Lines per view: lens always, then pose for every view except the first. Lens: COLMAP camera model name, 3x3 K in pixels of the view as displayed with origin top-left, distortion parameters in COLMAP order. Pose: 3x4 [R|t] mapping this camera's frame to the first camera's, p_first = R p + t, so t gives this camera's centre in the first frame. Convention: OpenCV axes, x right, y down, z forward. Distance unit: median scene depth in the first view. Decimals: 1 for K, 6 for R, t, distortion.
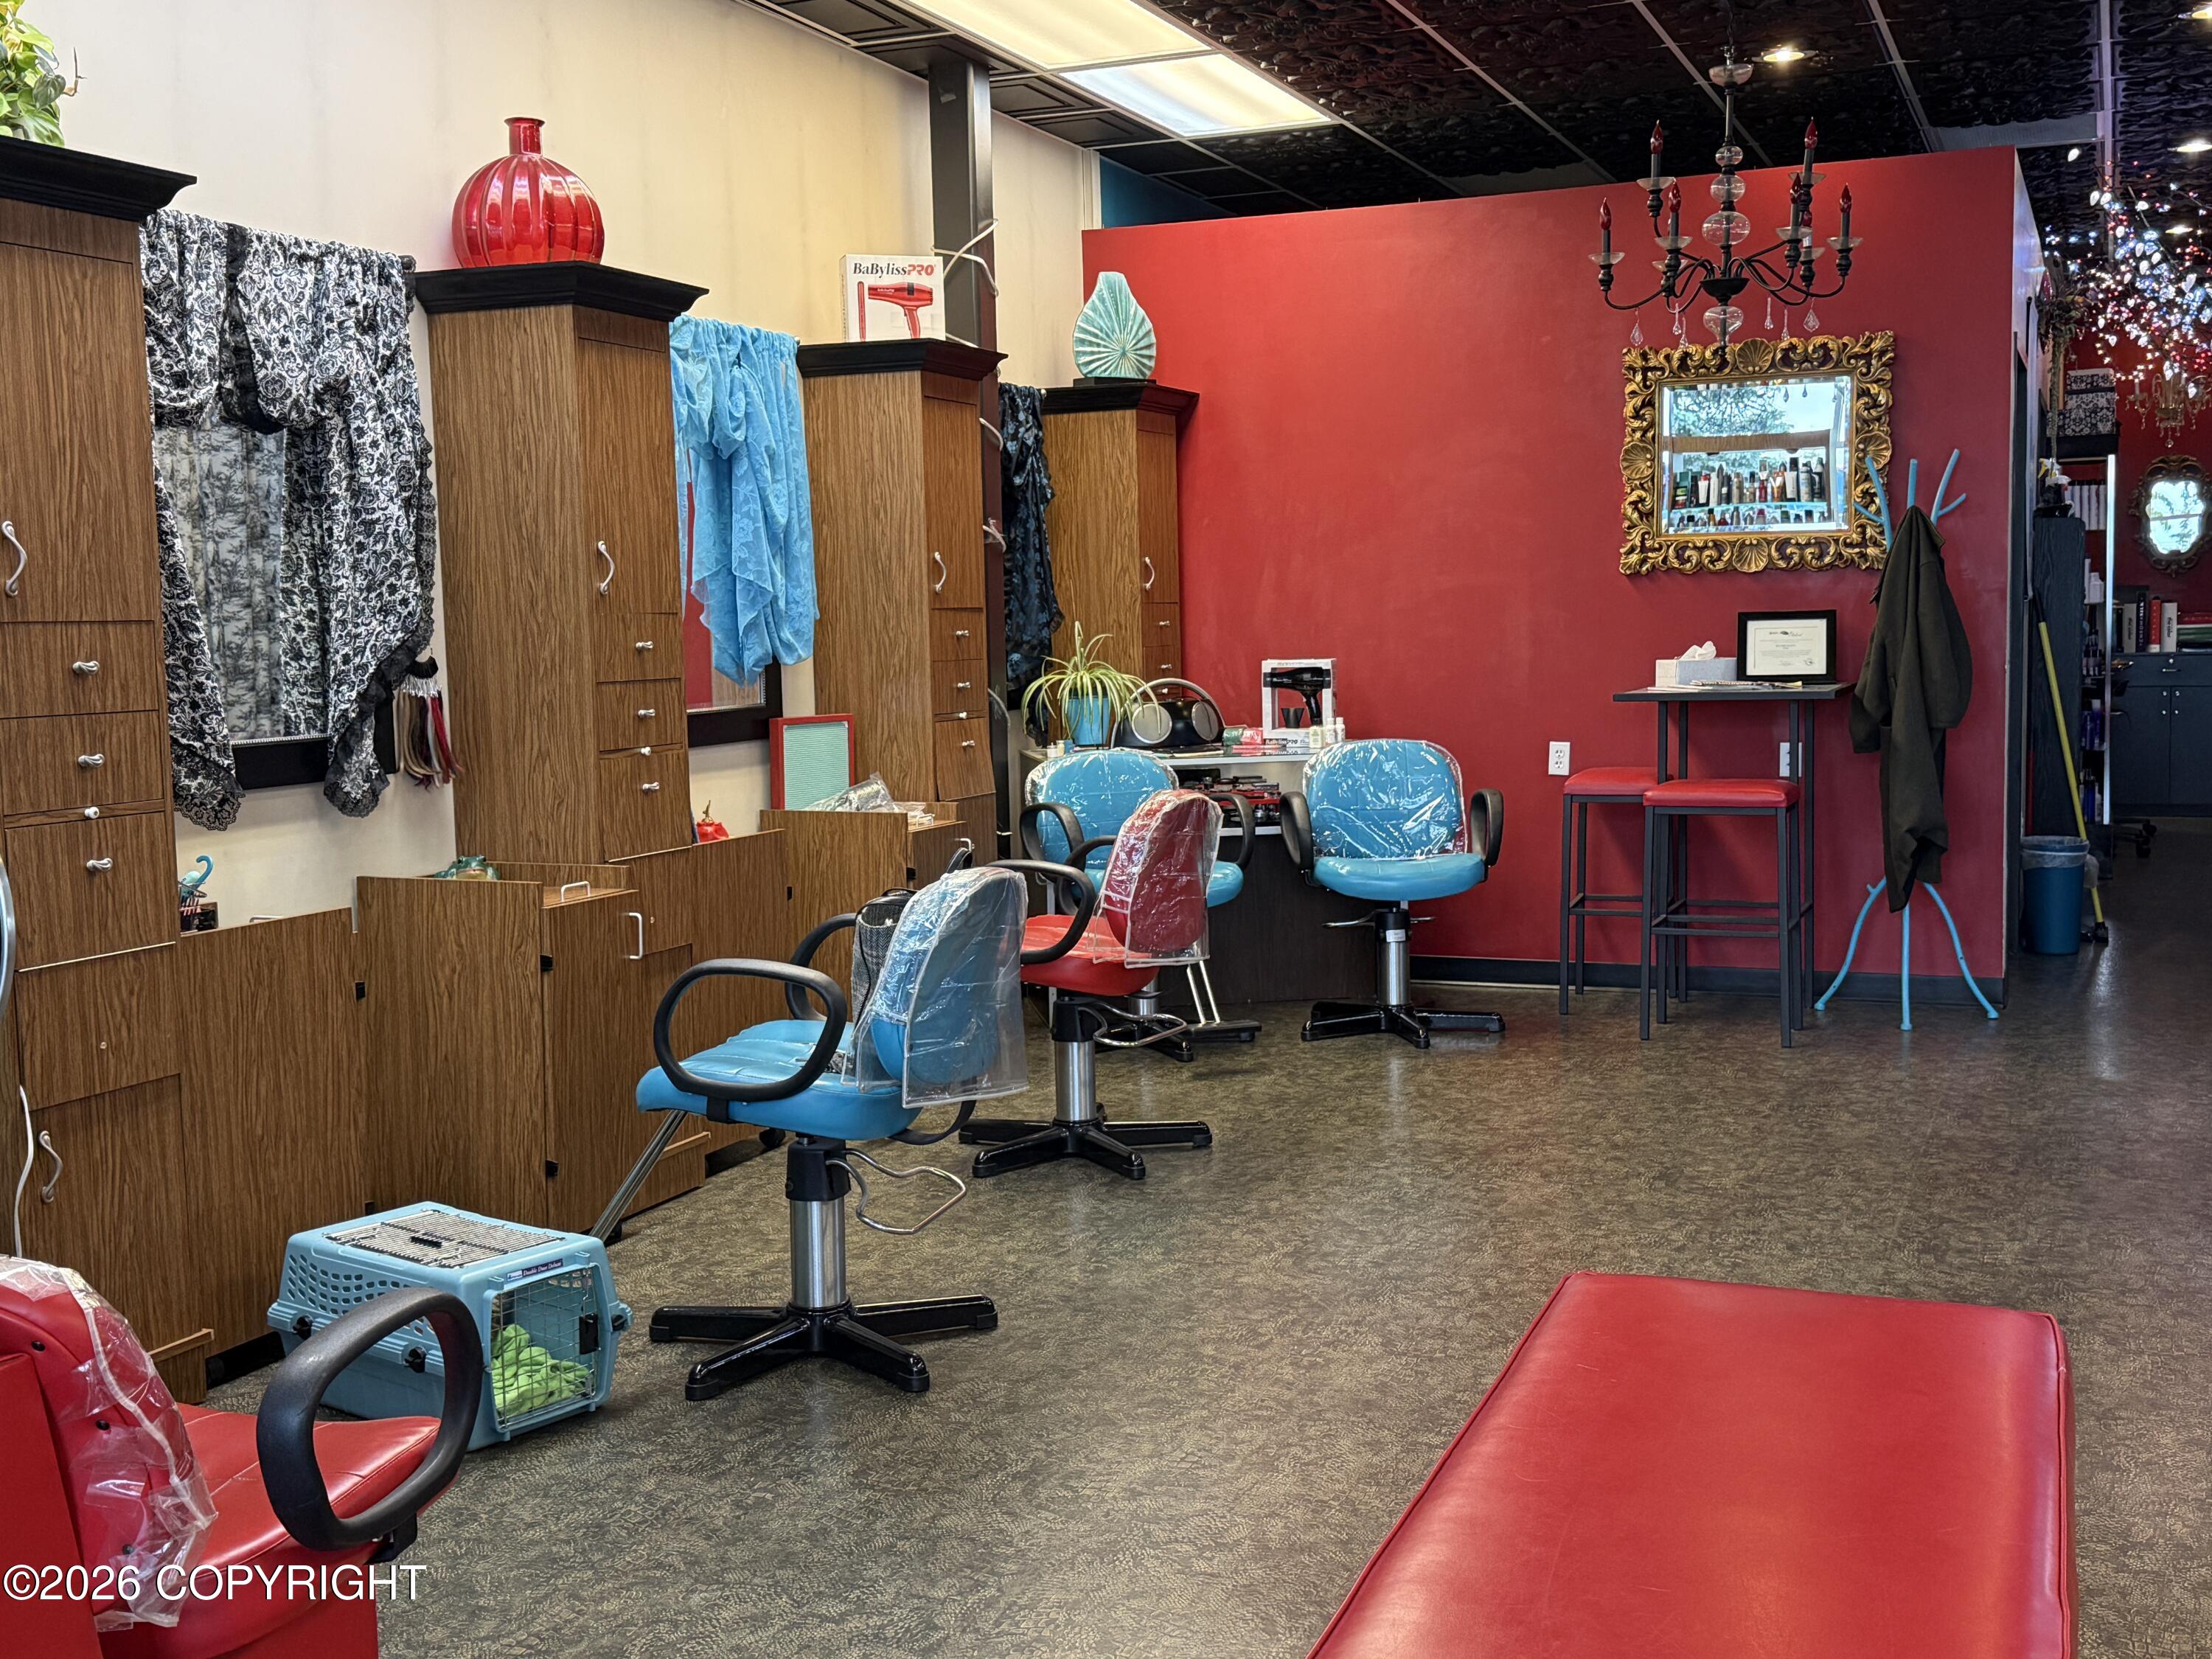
lens RADIAL K [[2408.5, 0, 1106.0], [0, 2408.5, 829.5], [0, 0, 1]] dist [0.200370, -0.427007]
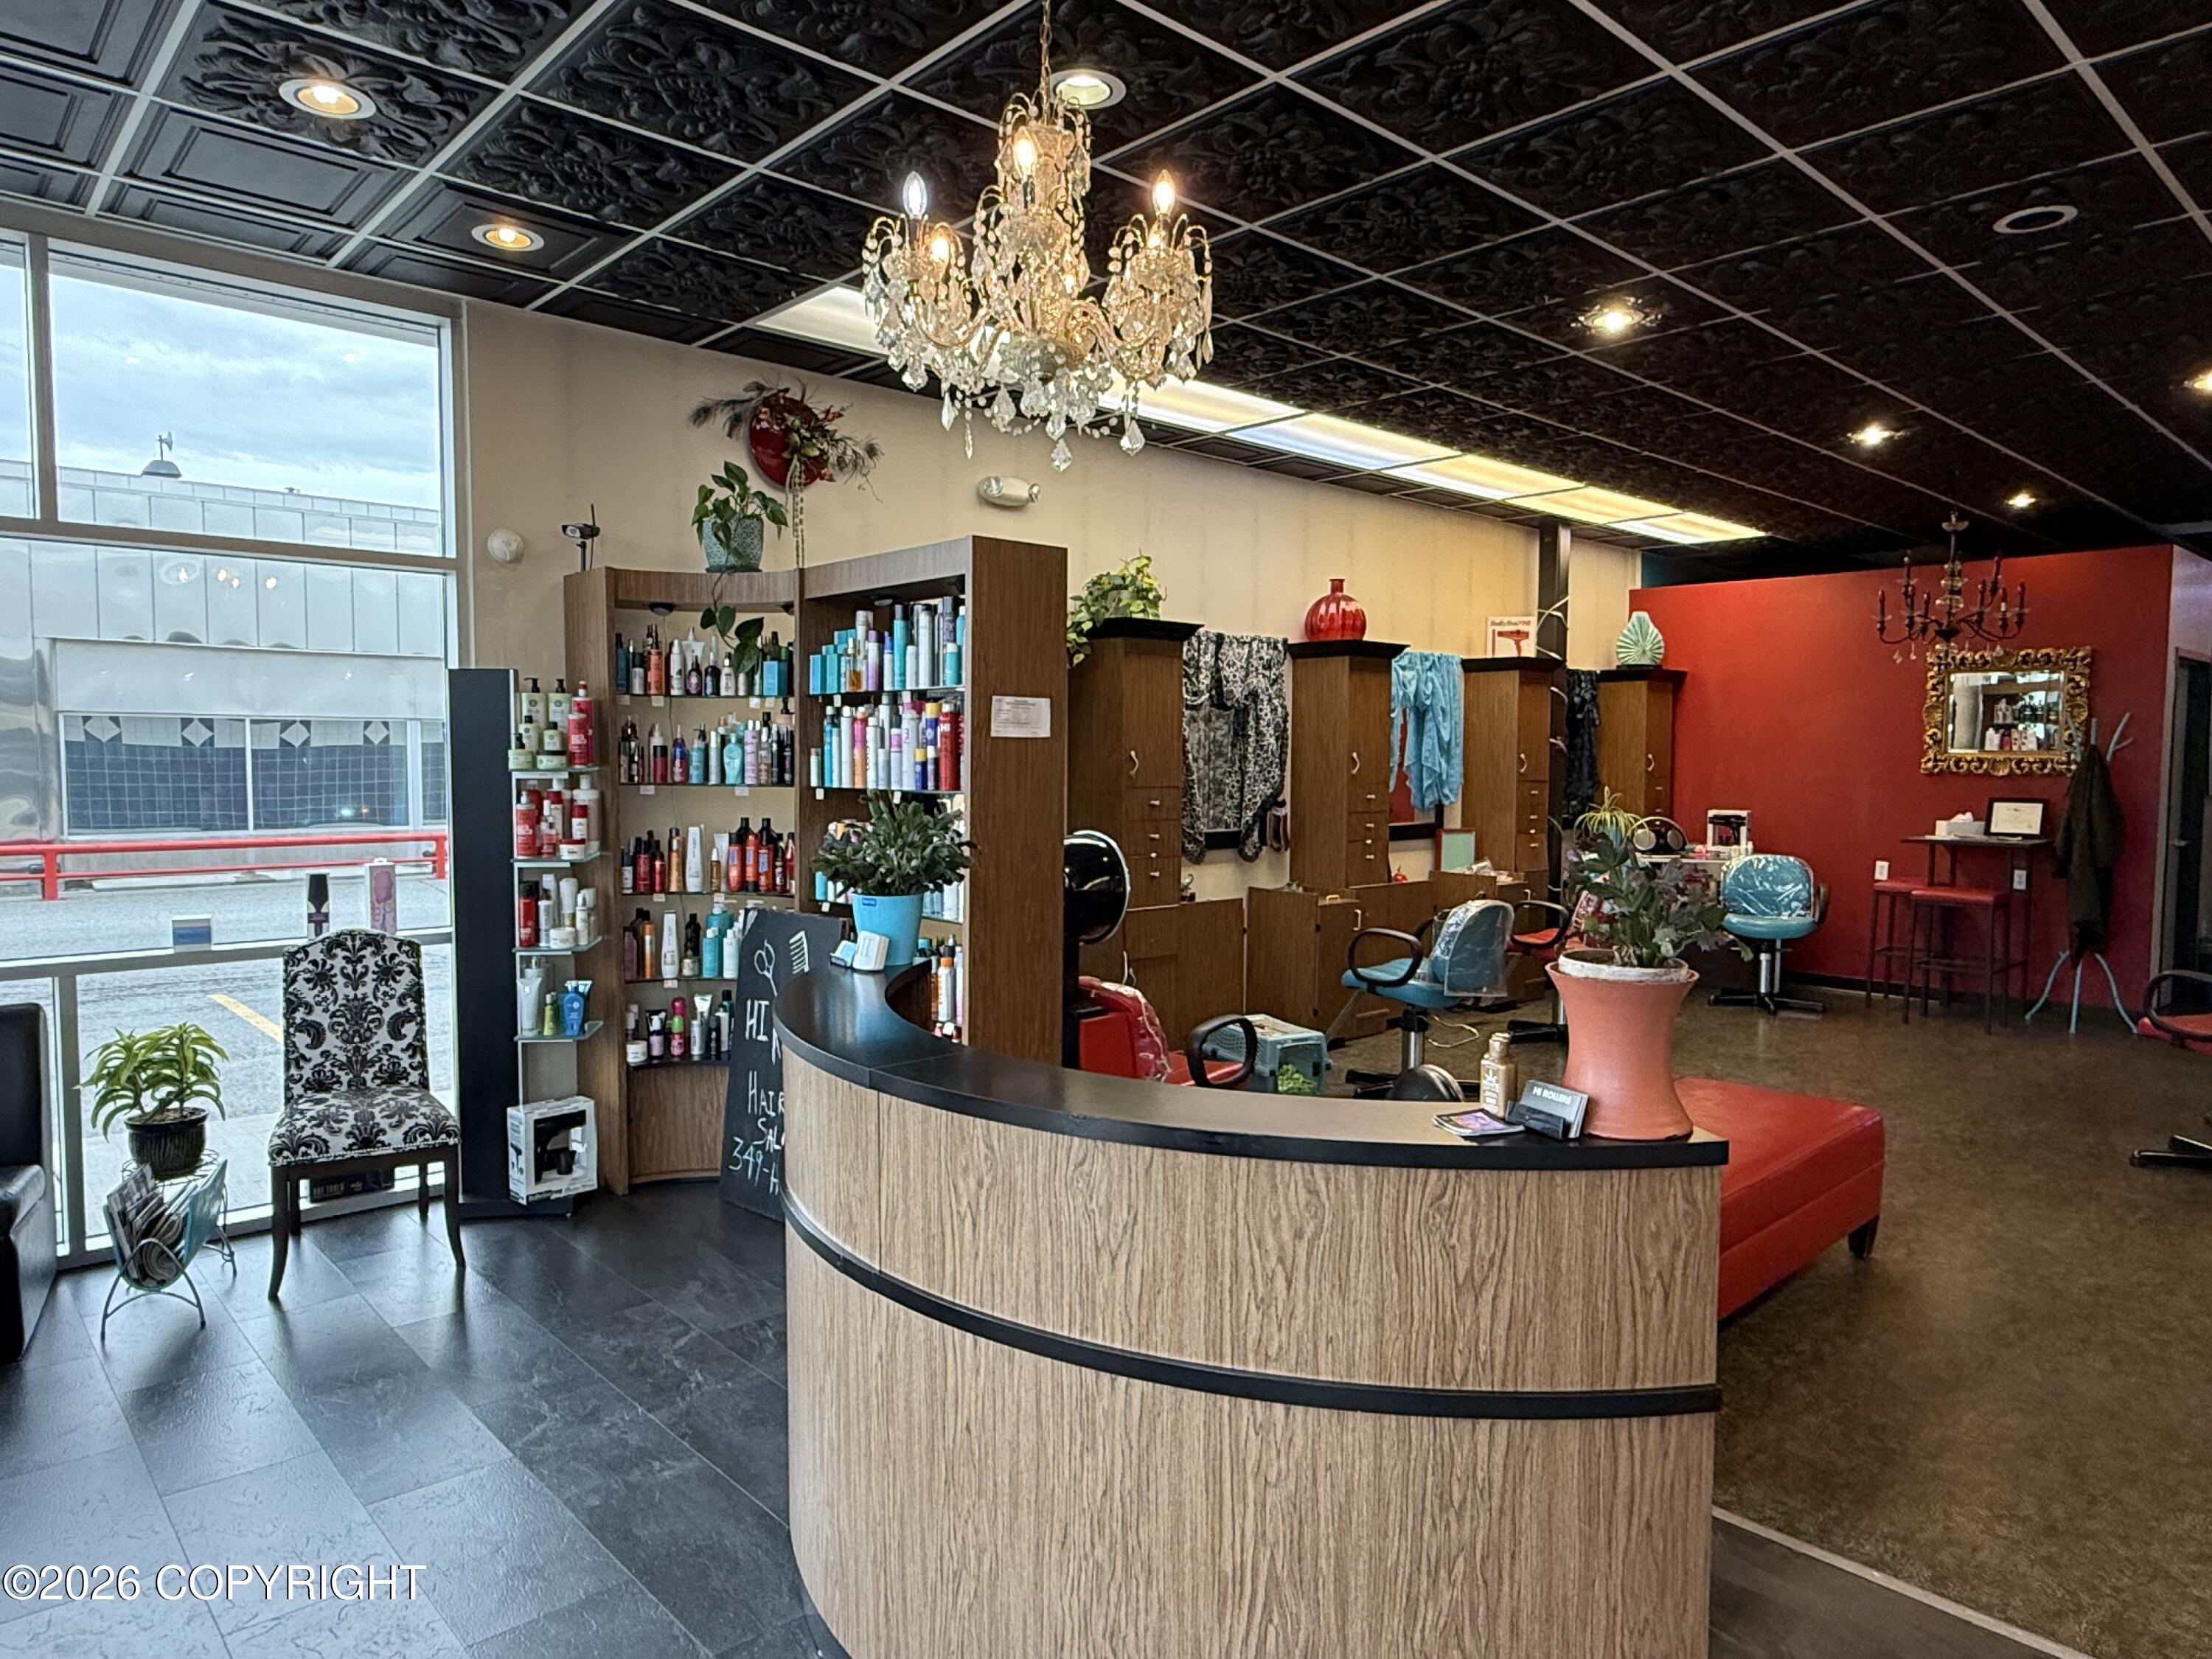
lens RADIAL K [[1385.4, 0, 1106.0], [0, 1385.4, 829.5], [0, 0, 1]] dist [0.003478, 0.001086]
pose [[0.908345, 0.051831, -0.414998, 0.110526], [-0.065750, 0.997649, -0.019312, -0.001689], [0.413022, 0.044828, 0.909617, -0.264195]]
